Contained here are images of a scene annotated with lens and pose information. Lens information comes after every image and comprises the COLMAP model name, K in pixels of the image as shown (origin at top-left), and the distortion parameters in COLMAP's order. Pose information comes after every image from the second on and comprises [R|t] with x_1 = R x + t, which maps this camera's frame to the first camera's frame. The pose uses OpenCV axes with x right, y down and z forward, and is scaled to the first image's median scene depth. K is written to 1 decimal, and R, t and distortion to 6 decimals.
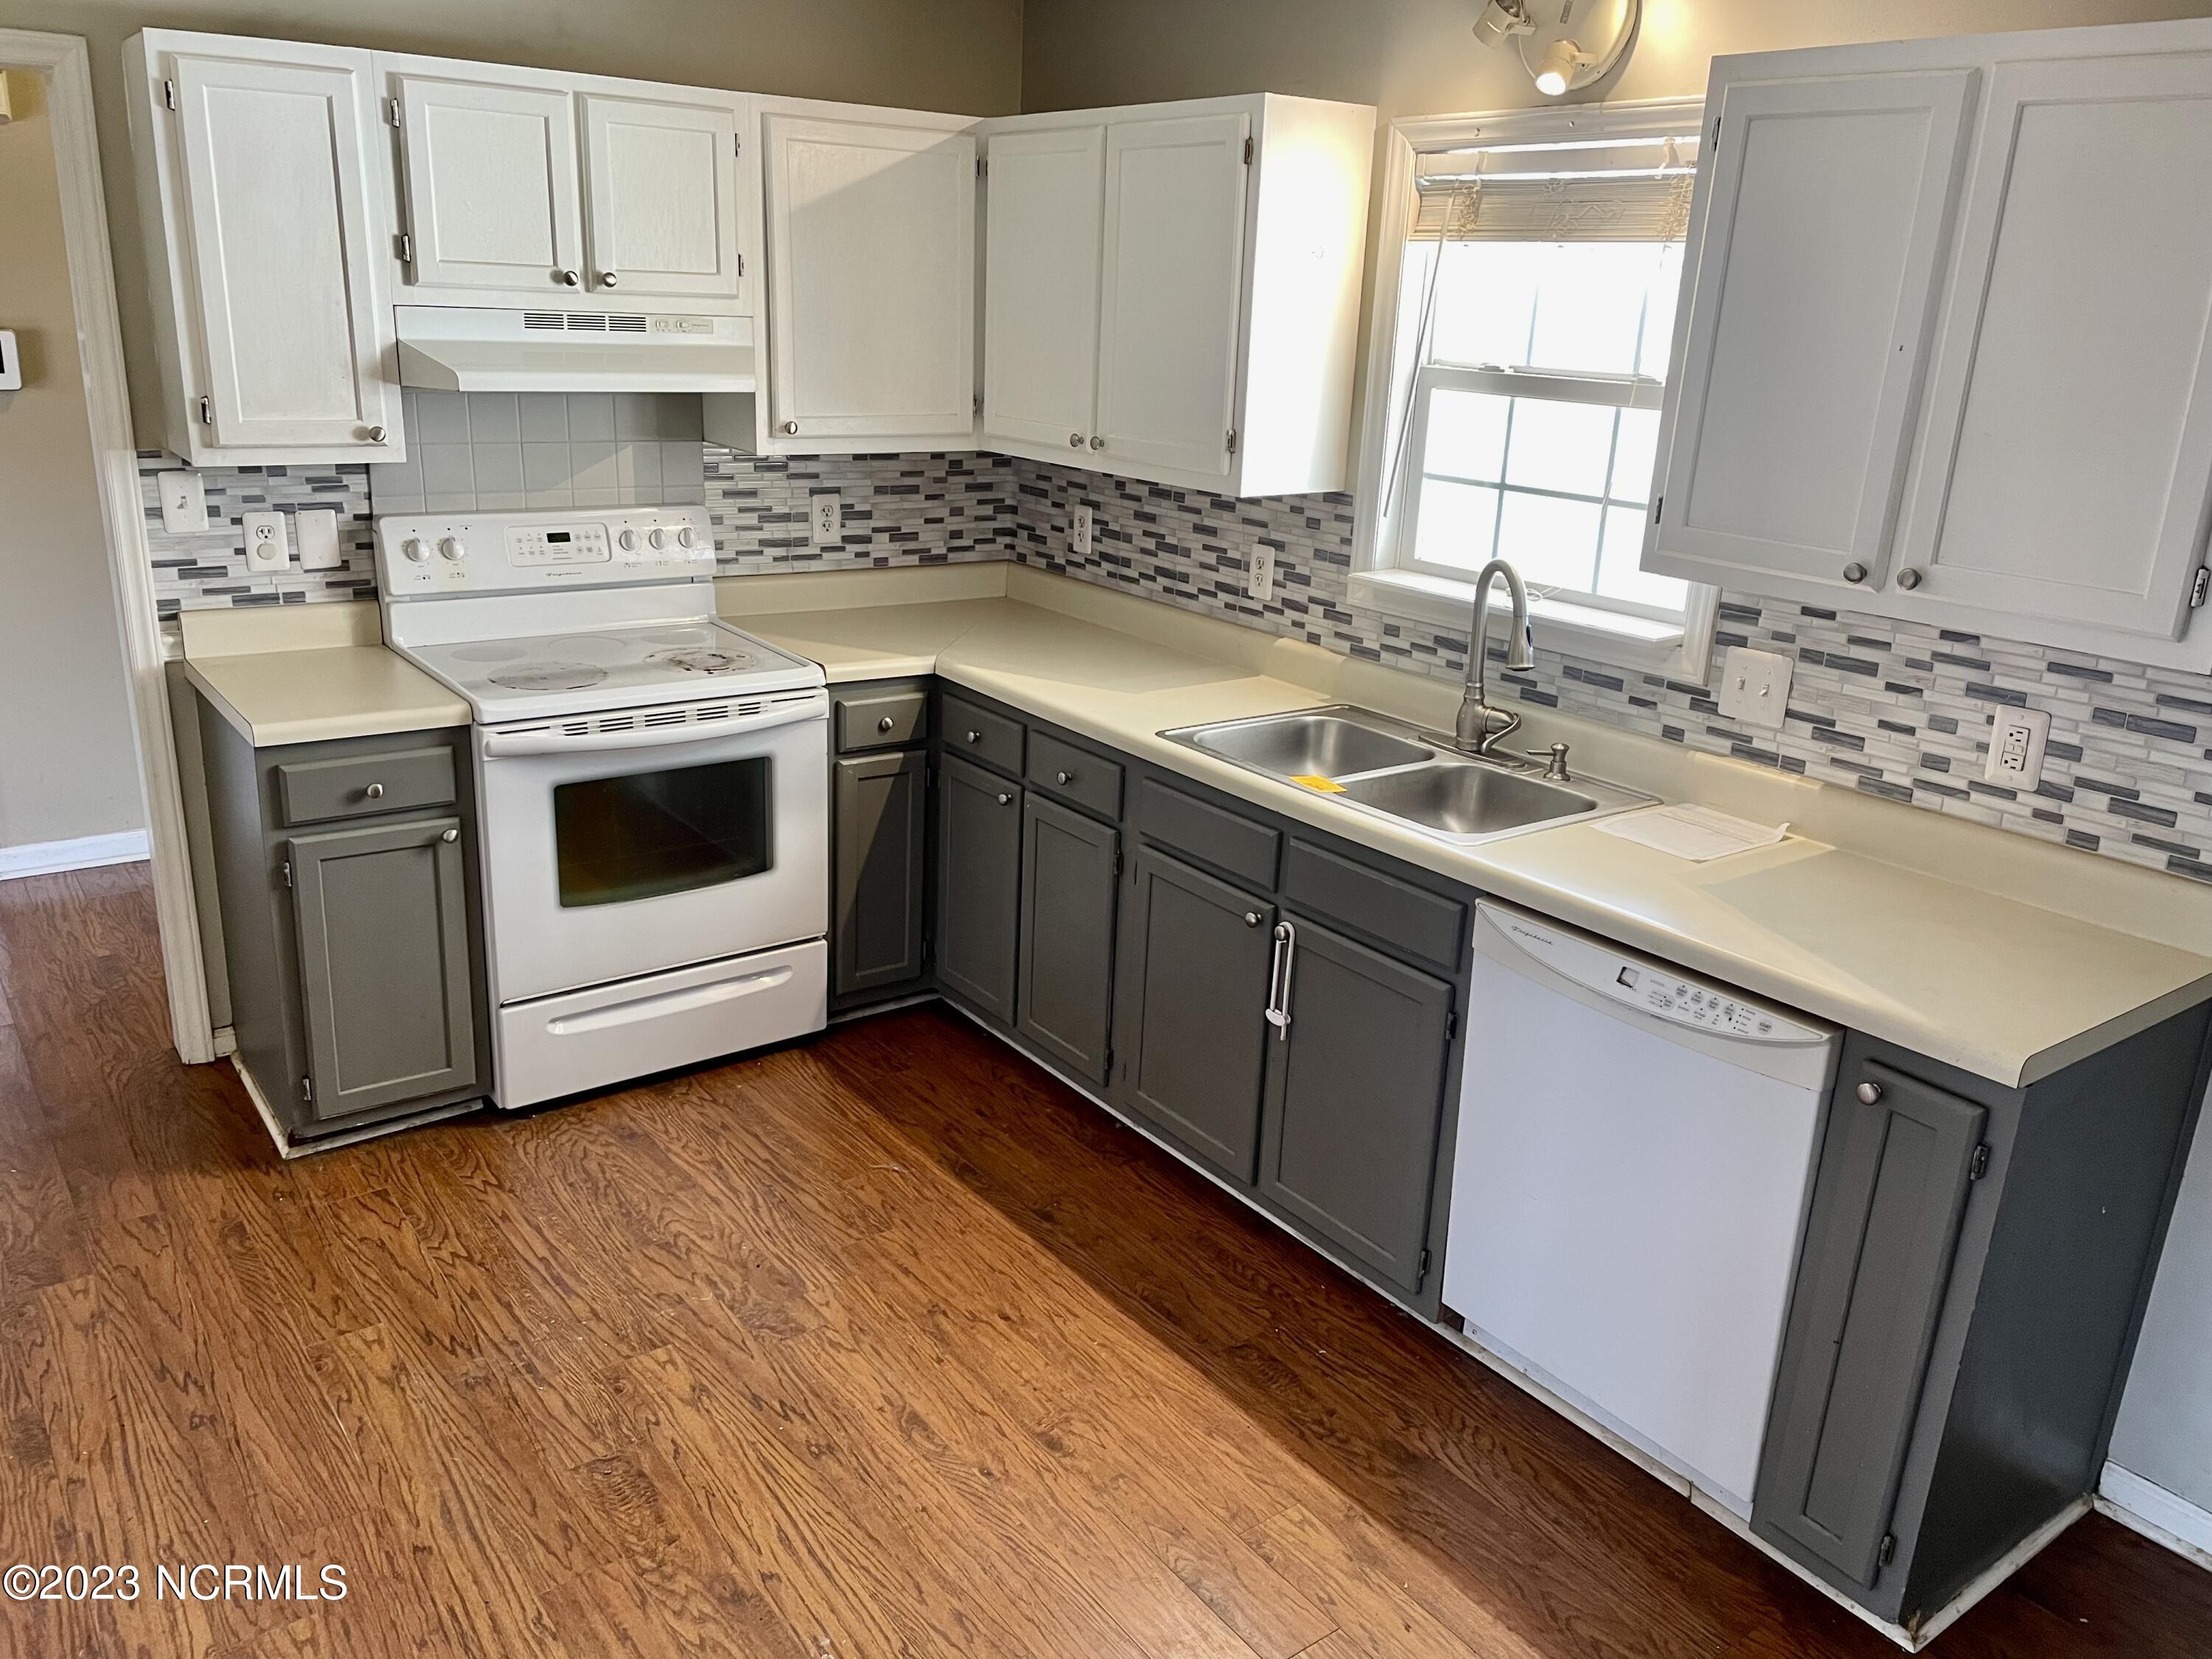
lens RADIAL K [[1664.1, 0, 1110.6], [0, 1664.1, 824.5], [0, 0, 1]] dist [0.087738, -0.091619]
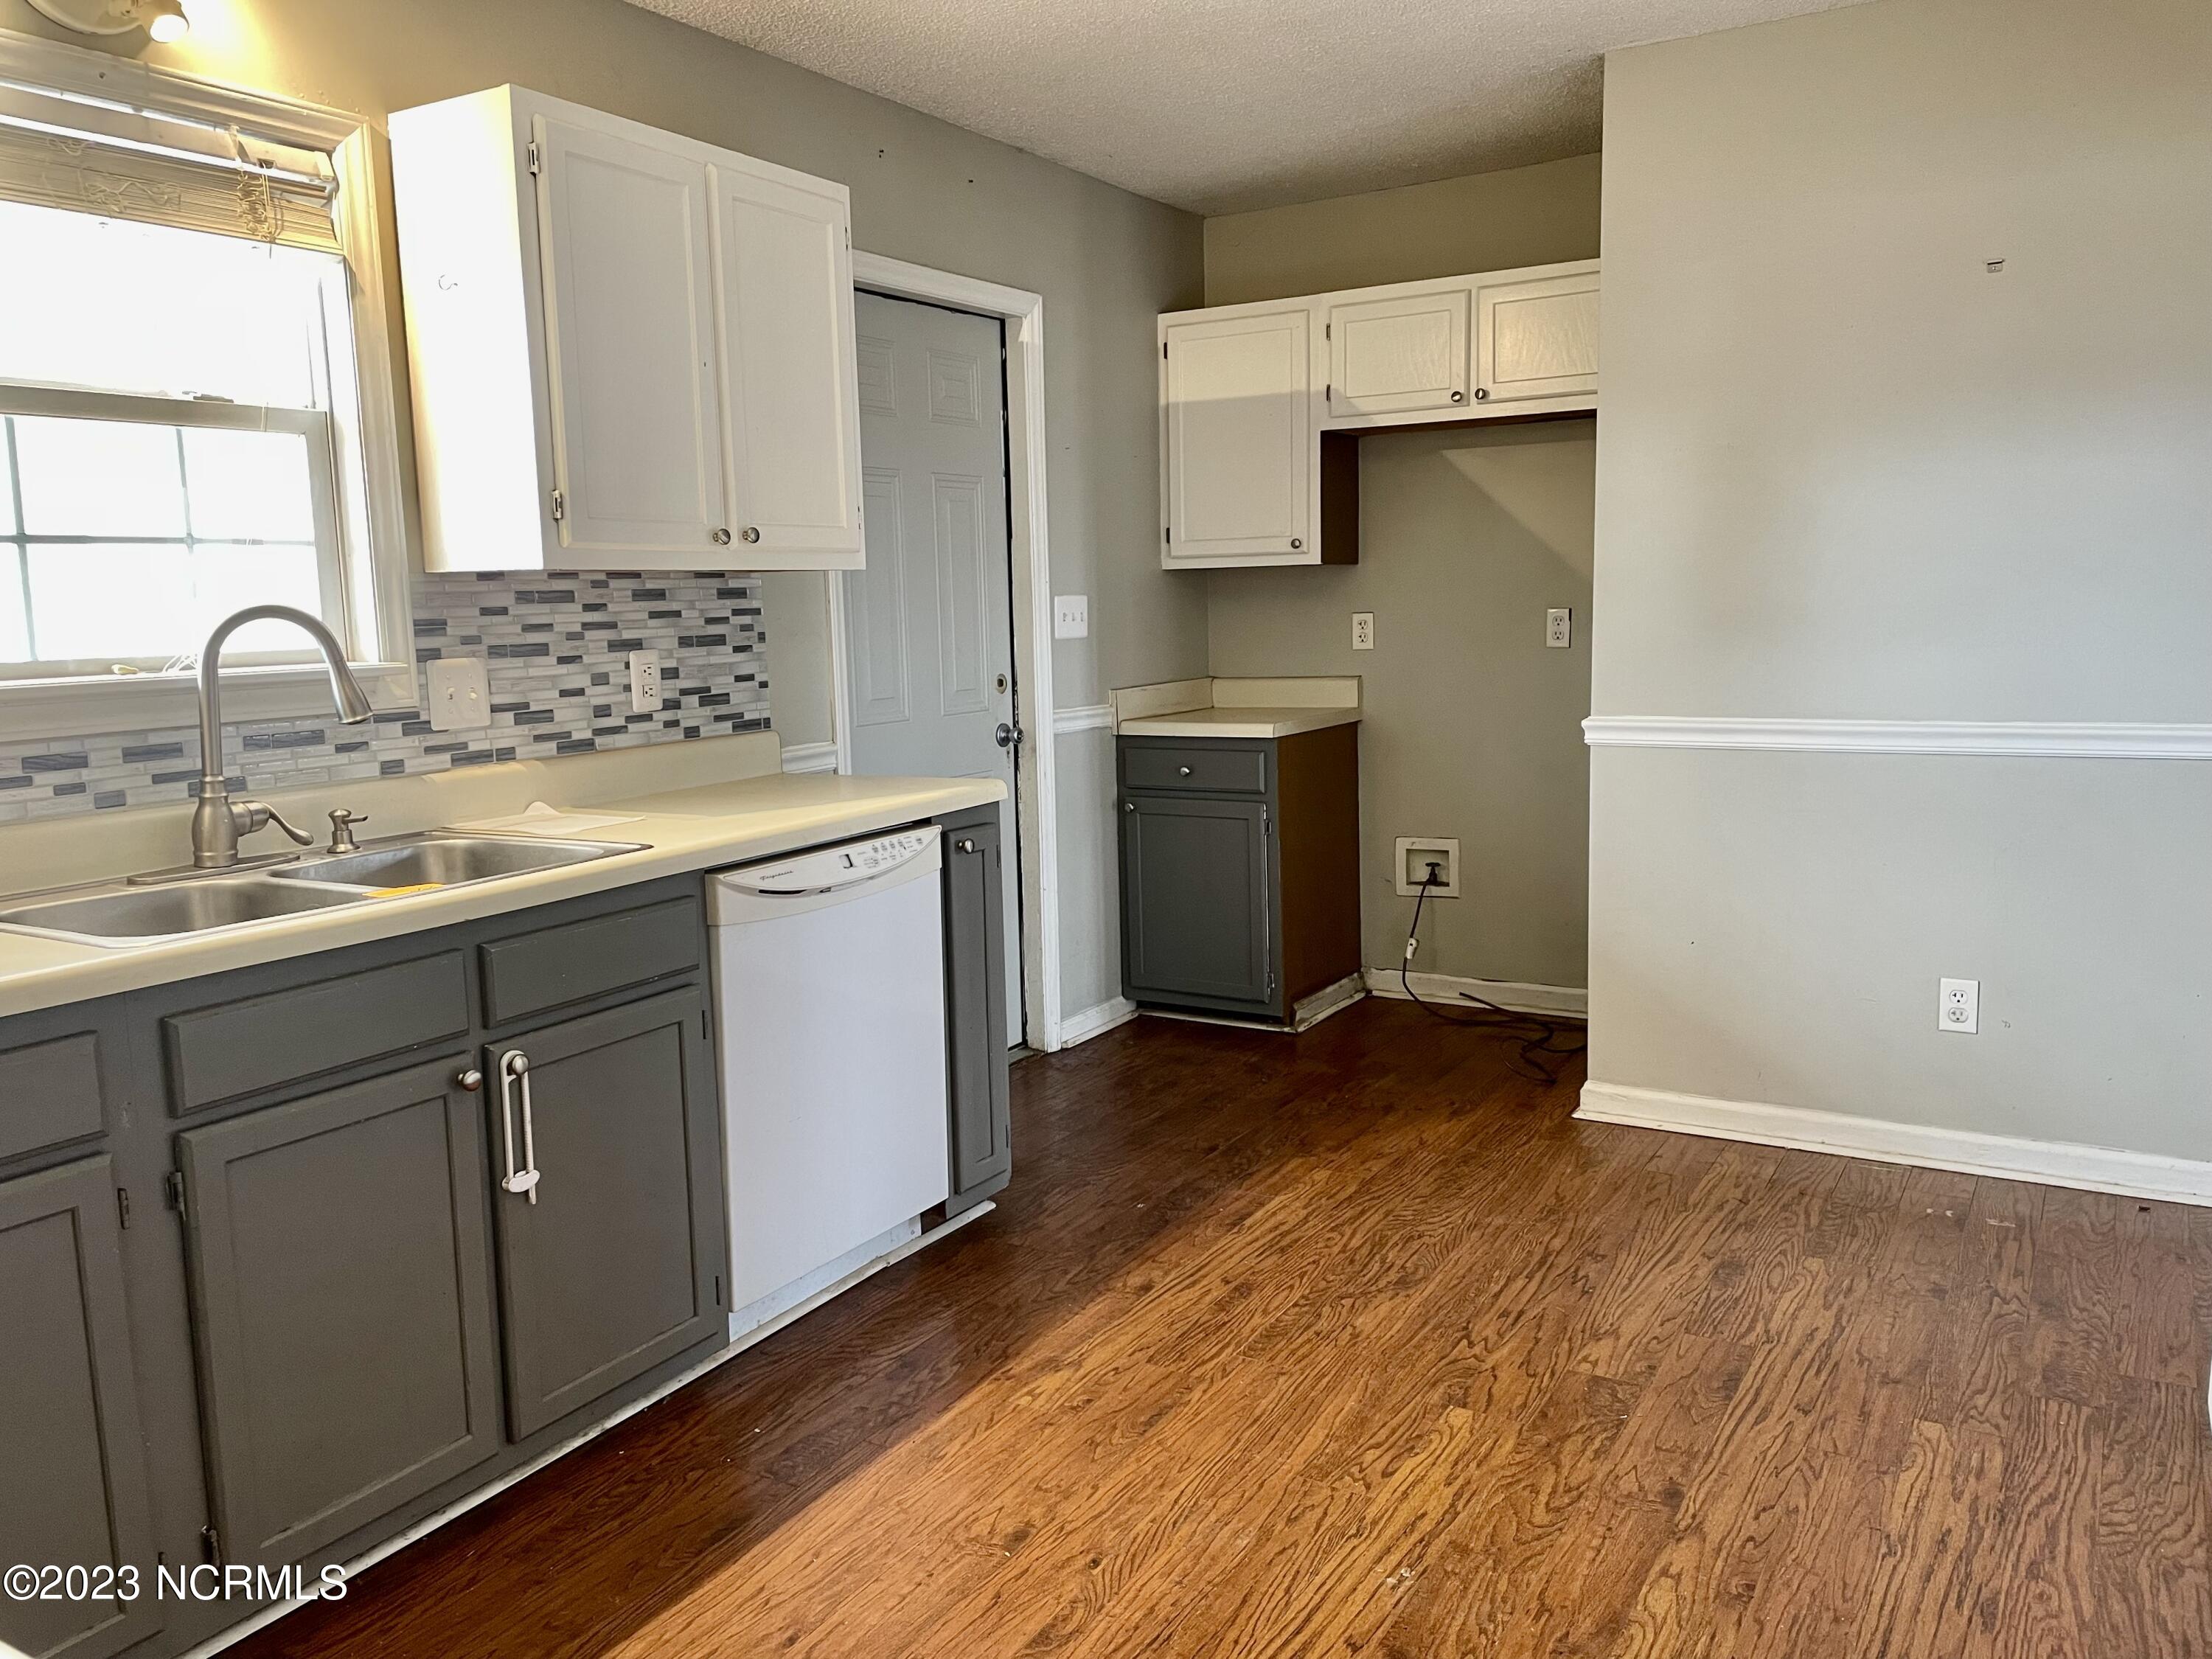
lens RADIAL K [[1664.1, 0, 1092.2], [0, 1664.1, 824.0], [0, 0, 1]] dist [0.087738, -0.091619]
pose [[-0.364506, -0.163562, 0.916724, -0.638587], [0.295511, 0.913250, 0.280442, -0.163410], [-0.883068, 0.373125, -0.284551, 0.874168]]
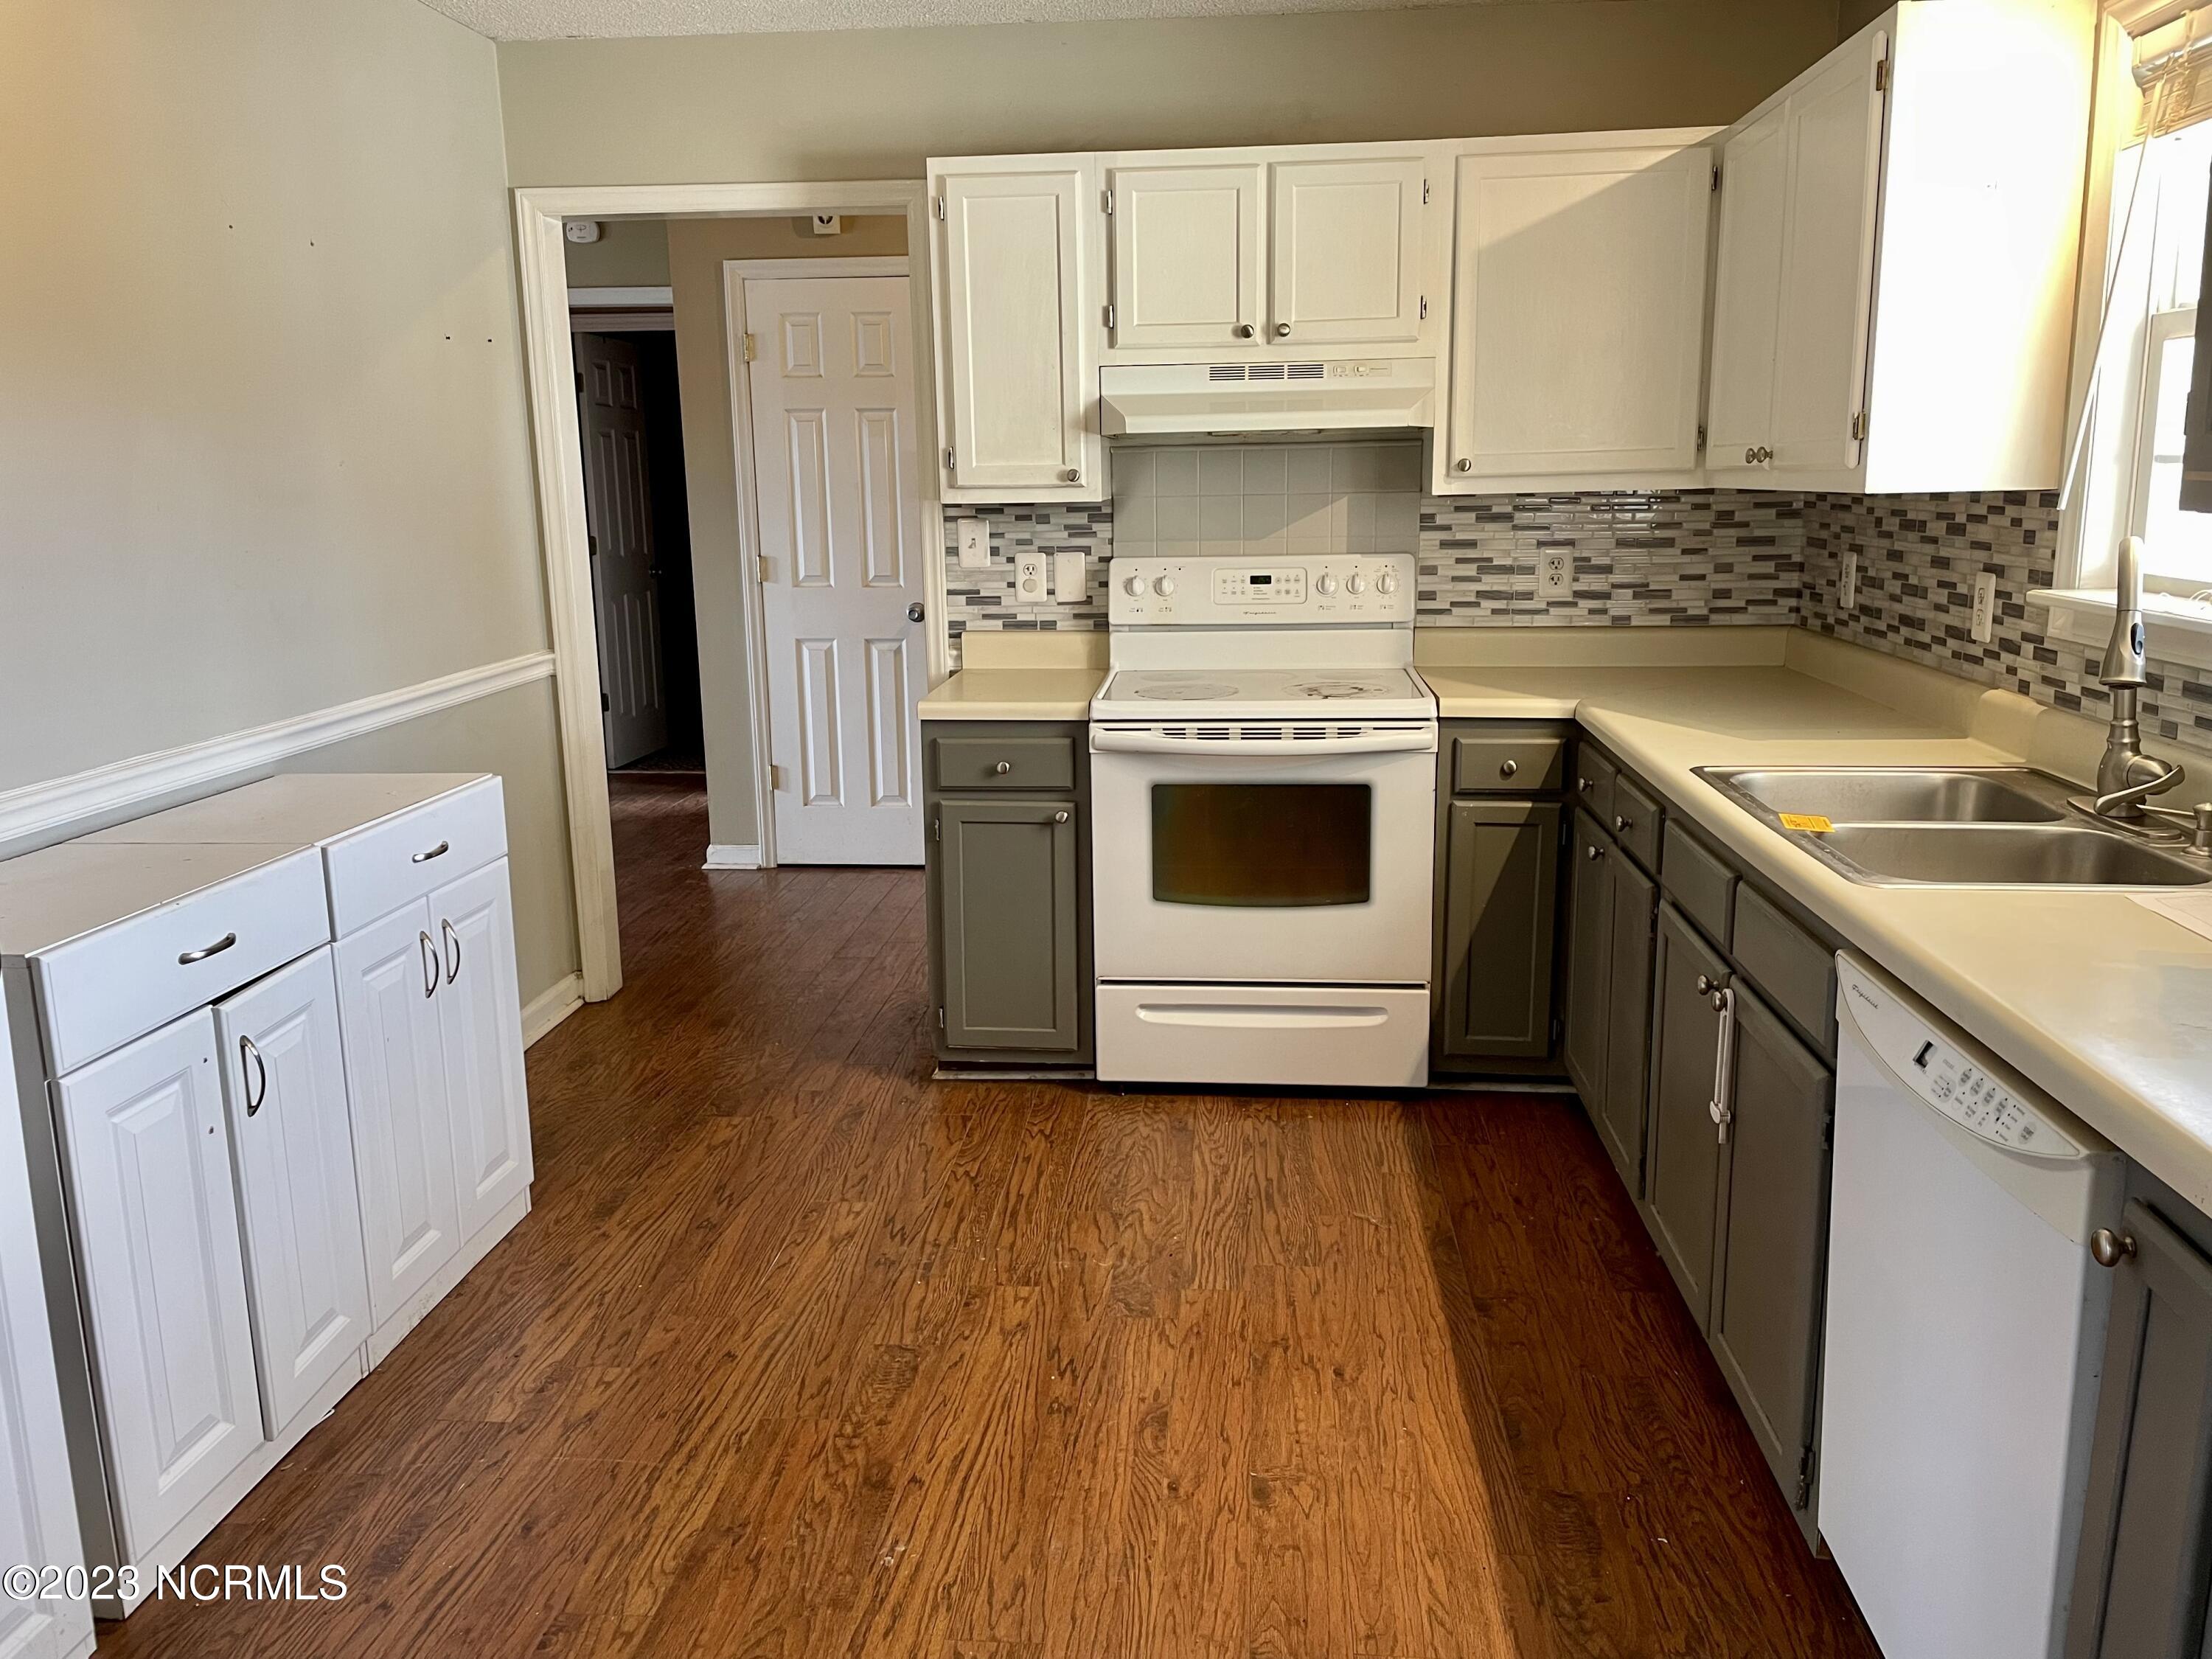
lens RADIAL K [[1664.1, 0, 1115.1], [0, 1664.1, 816.3], [0, 0, 1]] dist [0.087738, -0.091619]
pose [[0.742542, 0.081590, -0.664812, 0.381733], [-0.159567, 0.985524, -0.057273, 0.064985], [0.650515, 0.148609, 0.744812, 0.190677]]
